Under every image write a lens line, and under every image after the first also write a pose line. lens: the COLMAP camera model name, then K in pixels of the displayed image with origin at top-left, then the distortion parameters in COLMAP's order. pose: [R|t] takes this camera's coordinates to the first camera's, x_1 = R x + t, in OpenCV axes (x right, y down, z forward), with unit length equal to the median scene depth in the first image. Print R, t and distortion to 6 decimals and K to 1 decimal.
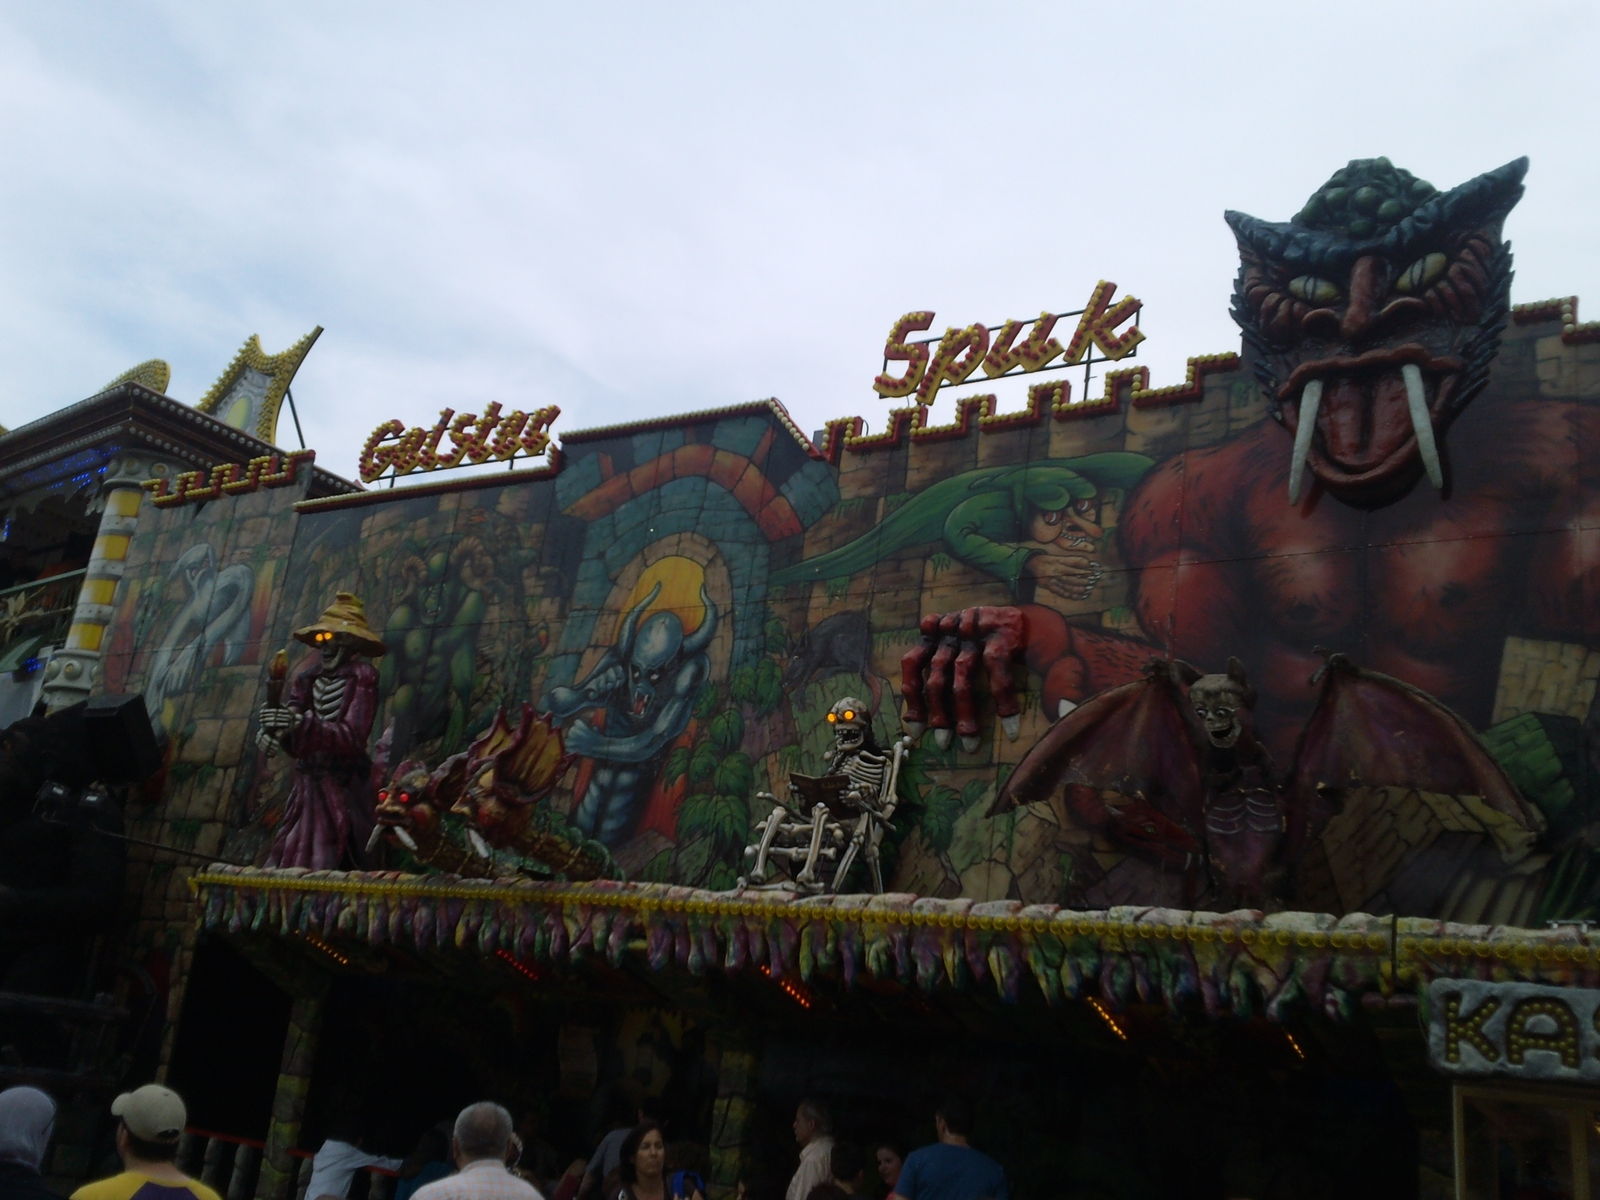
lens RADIAL K [[1497.4, 0, 784.5], [0, 1497.4, 672.4], [0, 0, 1]] dist [0.085976, -0.261825]
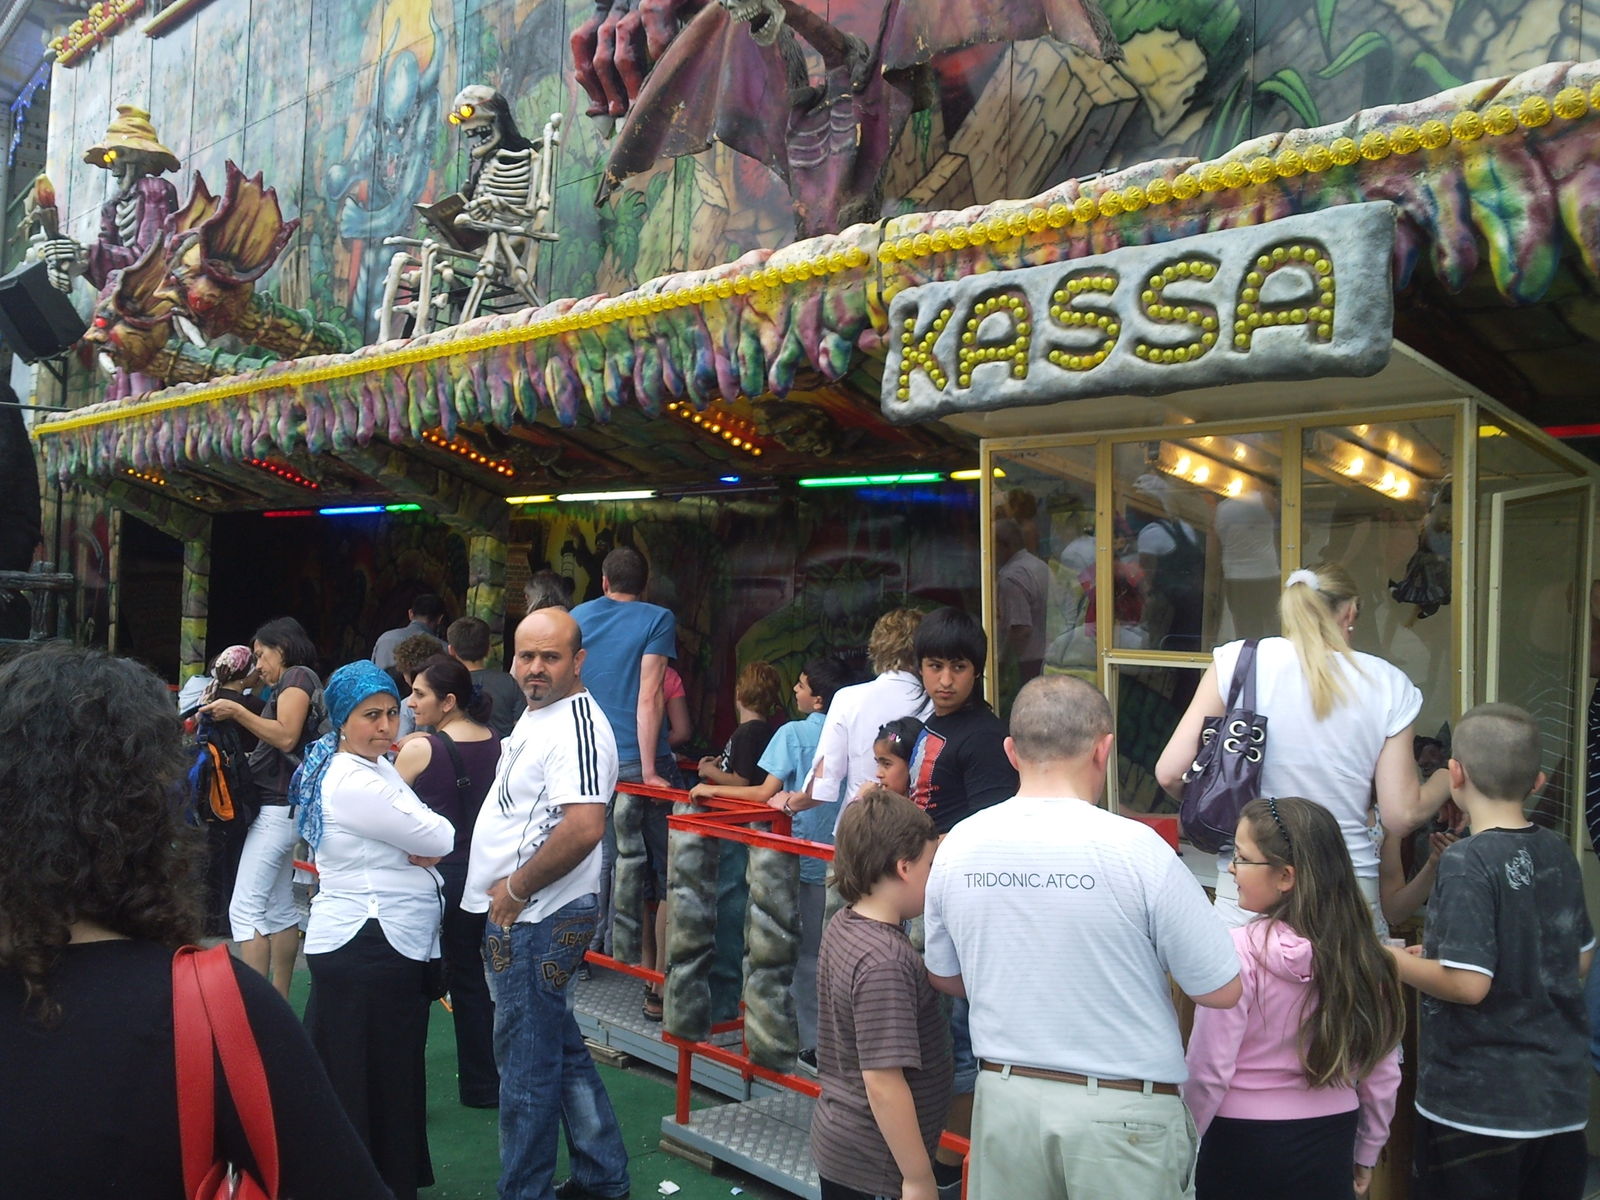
lens RADIAL K [[1494.6, 0, 800.0], [0, 1494.6, 600.0], [0, 0, 1]] dist [0.094113, -0.252475]
pose [[0.967356, -0.103424, -0.231356, 0.463716], [0.157500, 0.960567, 0.229140, 0.150311], [0.198534, -0.258099, 0.945499, 0.243887]]
